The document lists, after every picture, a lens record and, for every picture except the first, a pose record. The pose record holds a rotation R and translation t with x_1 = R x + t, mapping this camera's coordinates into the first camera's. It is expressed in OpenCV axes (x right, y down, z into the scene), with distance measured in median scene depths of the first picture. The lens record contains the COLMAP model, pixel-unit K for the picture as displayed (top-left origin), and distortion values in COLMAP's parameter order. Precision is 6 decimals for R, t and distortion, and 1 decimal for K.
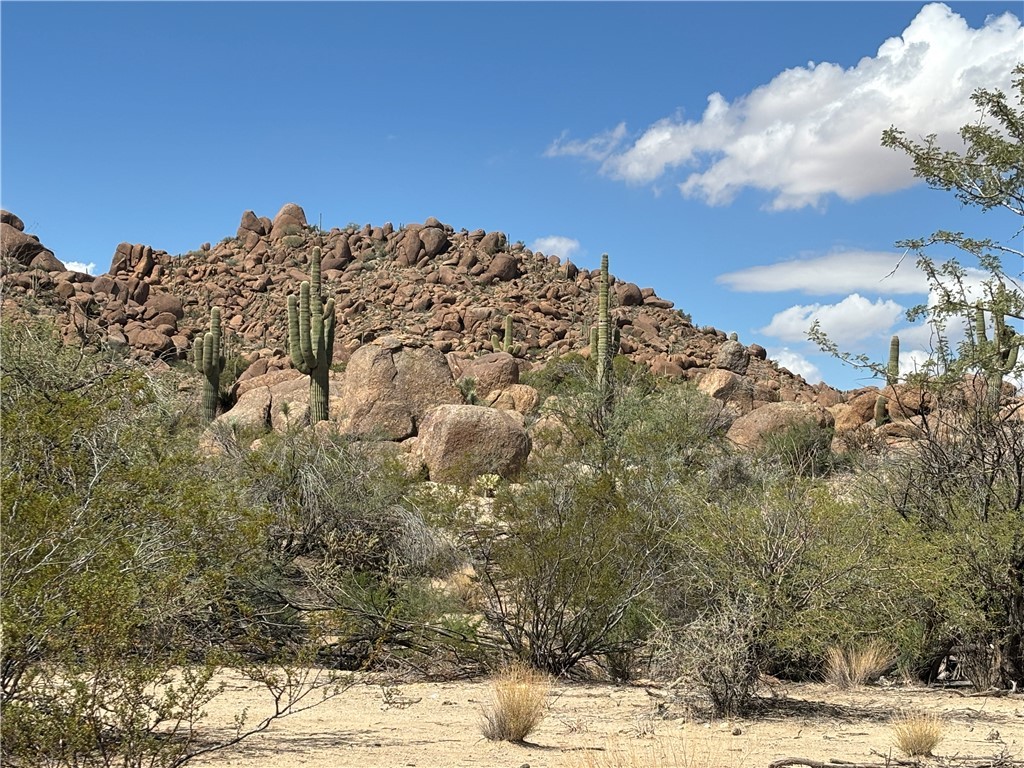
lens RADIAL K [[1974.9, 0, 512.0], [0, 1974.9, 384.0], [0, 0, 1]] dist [0.287895, 0.114593]
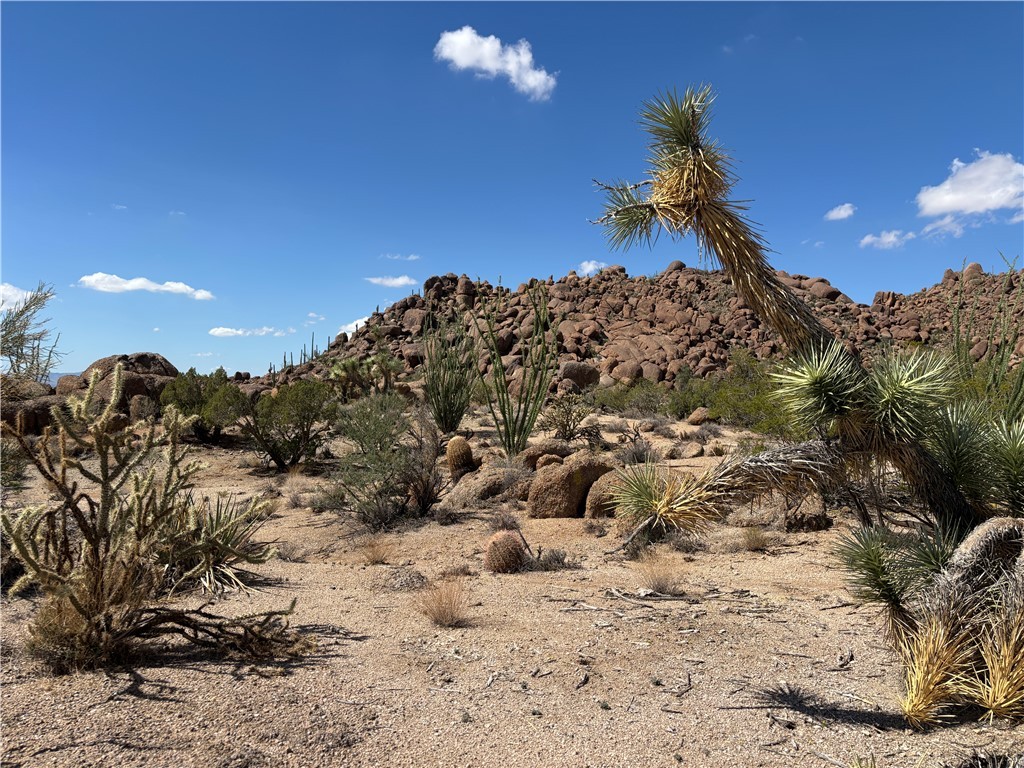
lens RADIAL K [[779.5, 0, 512.0], [0, 779.5, 384.0], [0, 0, 1]] dist [0.198157, -0.263031]
pose [[0.820299, -0.022523, -0.571491, -0.038140], [0.034784, 0.999339, 0.010543, 0.001896], [0.570876, -0.028527, 0.820541, 0.124166]]
